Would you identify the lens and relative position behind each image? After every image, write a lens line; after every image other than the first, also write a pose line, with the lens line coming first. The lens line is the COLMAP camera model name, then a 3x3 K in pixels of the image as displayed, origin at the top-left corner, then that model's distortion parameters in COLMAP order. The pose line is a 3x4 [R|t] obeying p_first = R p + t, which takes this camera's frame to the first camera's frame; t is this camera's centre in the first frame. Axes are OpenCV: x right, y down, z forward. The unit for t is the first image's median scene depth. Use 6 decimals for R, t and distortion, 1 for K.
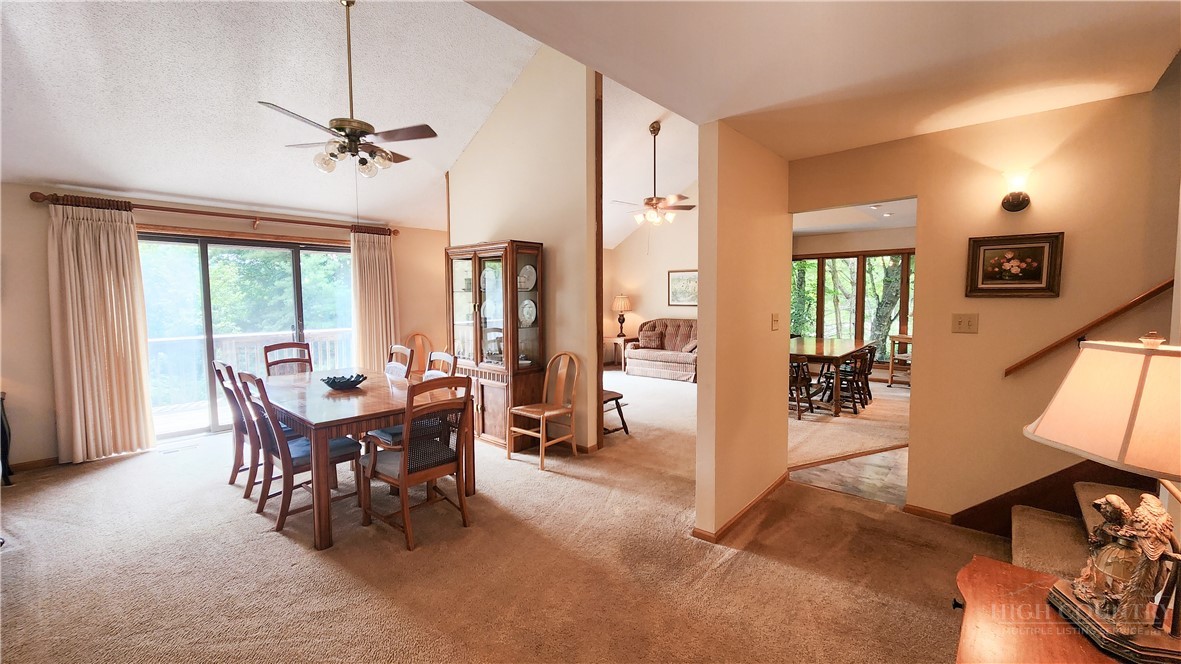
lens RADIAL K [[462.8, 0, 575.6], [0, 462.8, 333.5], [0, 0, 1]] dist [-0.001000, -0.000065]
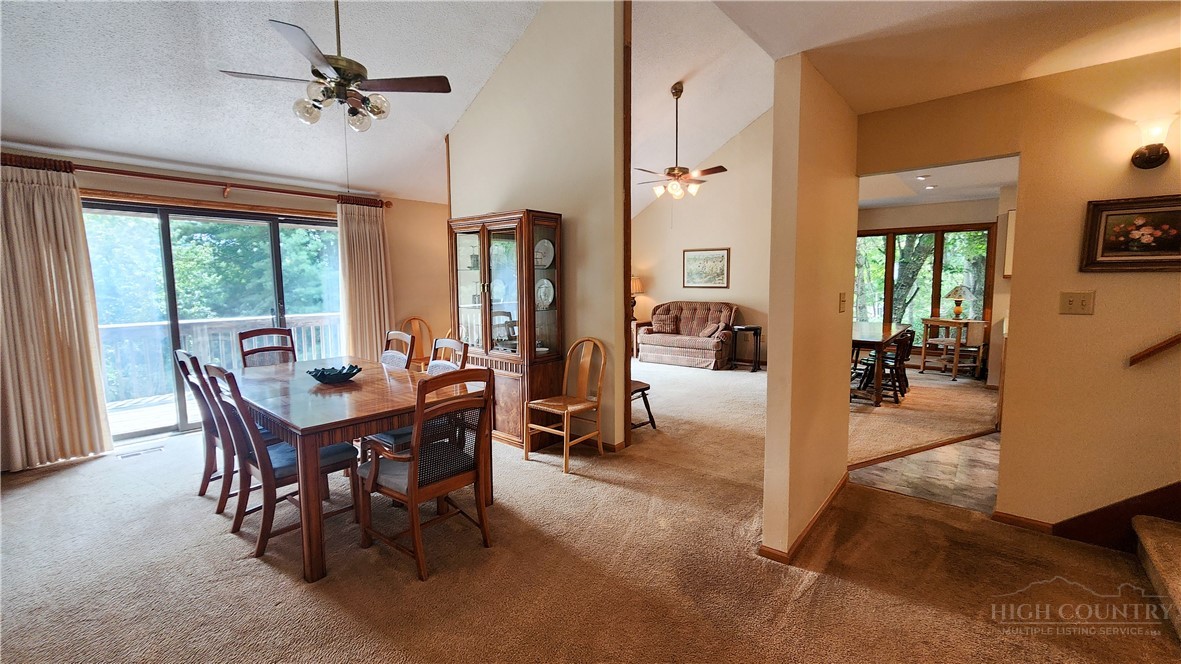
lens RADIAL K [[480.0, 0, 590.5], [0, 480.0, 332.0], [0, 0, 1]] dist [0.000032, -0.000080]
pose [[0.999398, -0.003627, 0.034512, -0.055197], [0.002608, 0.999560, 0.029540, 0.002055], [-0.034604, -0.029432, 0.998968, 0.095052]]
